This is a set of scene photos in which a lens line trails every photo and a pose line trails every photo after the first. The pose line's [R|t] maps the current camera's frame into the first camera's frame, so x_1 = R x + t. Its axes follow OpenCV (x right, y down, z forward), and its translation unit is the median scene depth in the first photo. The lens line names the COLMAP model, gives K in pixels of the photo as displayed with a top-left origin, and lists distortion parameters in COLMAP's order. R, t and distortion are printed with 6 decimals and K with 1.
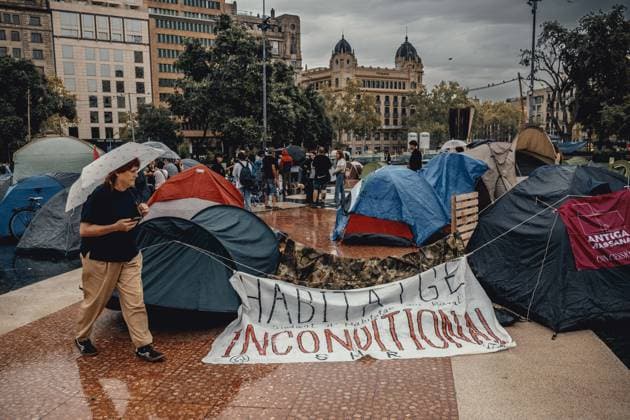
lens RADIAL K [[580.6, 0, 311.3], [0, 580.6, 220.2], [0, 0, 1]] dist [-0.008095, -0.018025]
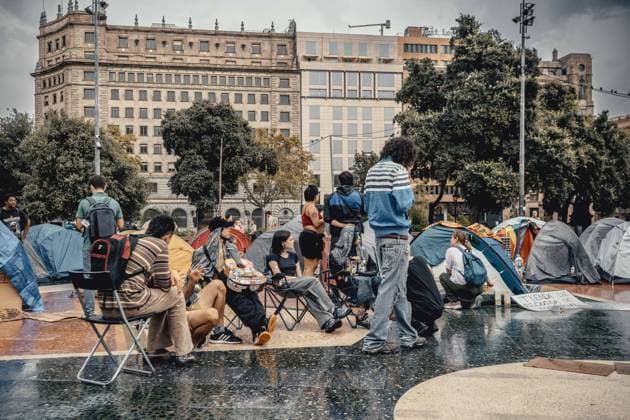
lens RADIAL K [[580.6, 0, 311.3], [0, 580.6, 220.2], [0, 0, 1]] dist [-0.008095, -0.018025]
pose [[0.889787, 0.008023, -0.456306, 0.002022], [-0.065624, 0.991704, -0.110528, -0.015952], [0.451634, 0.128291, 0.882932, 0.201621]]
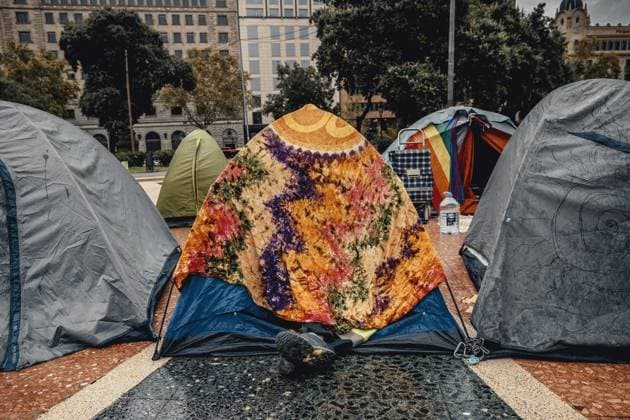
lens RADIAL K [[480.3, 0, 313.1], [0, 480.3, 228.3], [0, 0, 1]] dist [-0.009355, 0.004599]
pose [[0.922643, 0.045196, -0.382997, -0.011802], [-0.020687, 0.997479, 0.067873, -0.026178], [0.385099, -0.054700, 0.921253, 0.302393]]
